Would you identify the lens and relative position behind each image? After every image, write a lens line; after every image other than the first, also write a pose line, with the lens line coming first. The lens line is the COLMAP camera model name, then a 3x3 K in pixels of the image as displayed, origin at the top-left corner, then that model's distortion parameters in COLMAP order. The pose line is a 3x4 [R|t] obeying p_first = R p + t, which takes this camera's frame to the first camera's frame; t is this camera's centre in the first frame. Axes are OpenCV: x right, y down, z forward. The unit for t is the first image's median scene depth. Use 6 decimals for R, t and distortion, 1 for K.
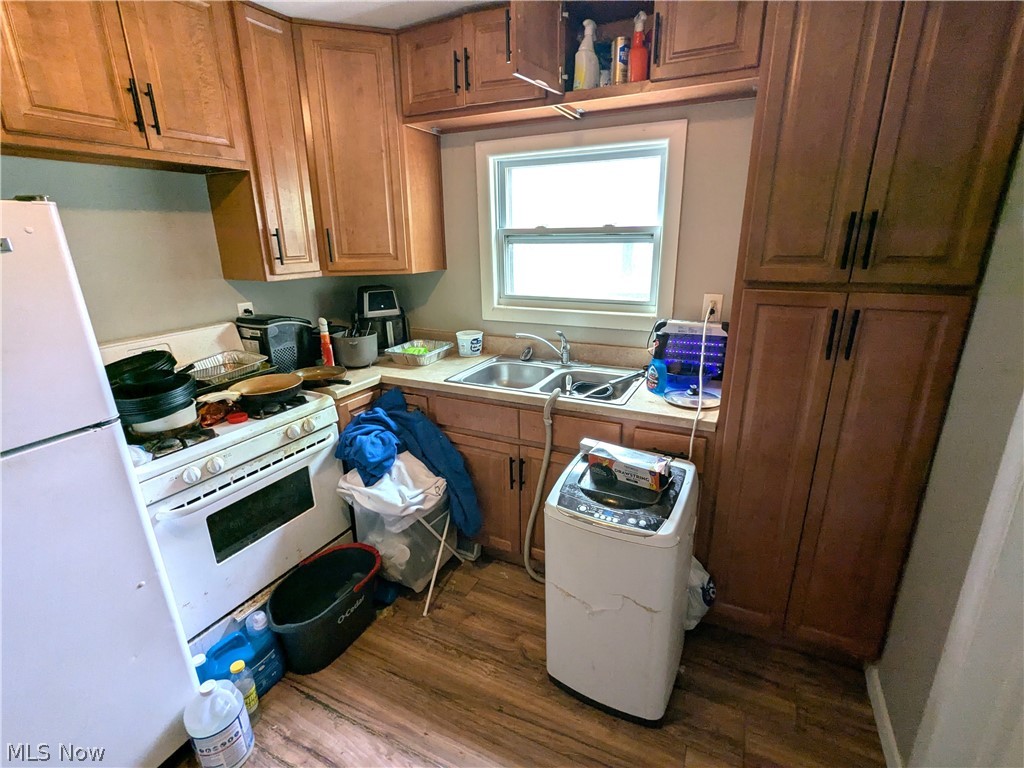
lens RADIAL K [[487.1, 0, 512.0], [0, 487.1, 384.0], [0, 0, 1]] dist [0.000659, -0.000639]
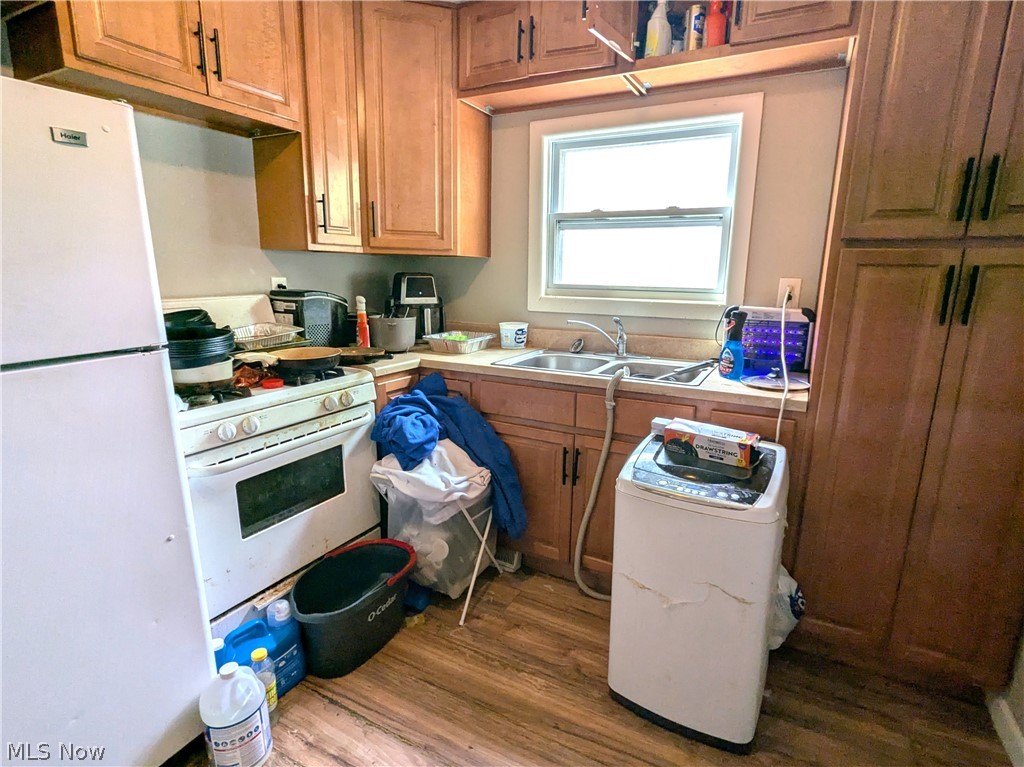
lens RADIAL K [[532.8, 0, 512.0], [0, 532.8, 383.5], [0, 0, 1]] dist [-0.000901, 0.000102]
pose [[0.999028, 0.035923, -0.025557, -0.084258], [-0.038027, 0.995457, -0.087290, 0.131997], [0.022305, 0.088177, 0.995855, 0.013505]]
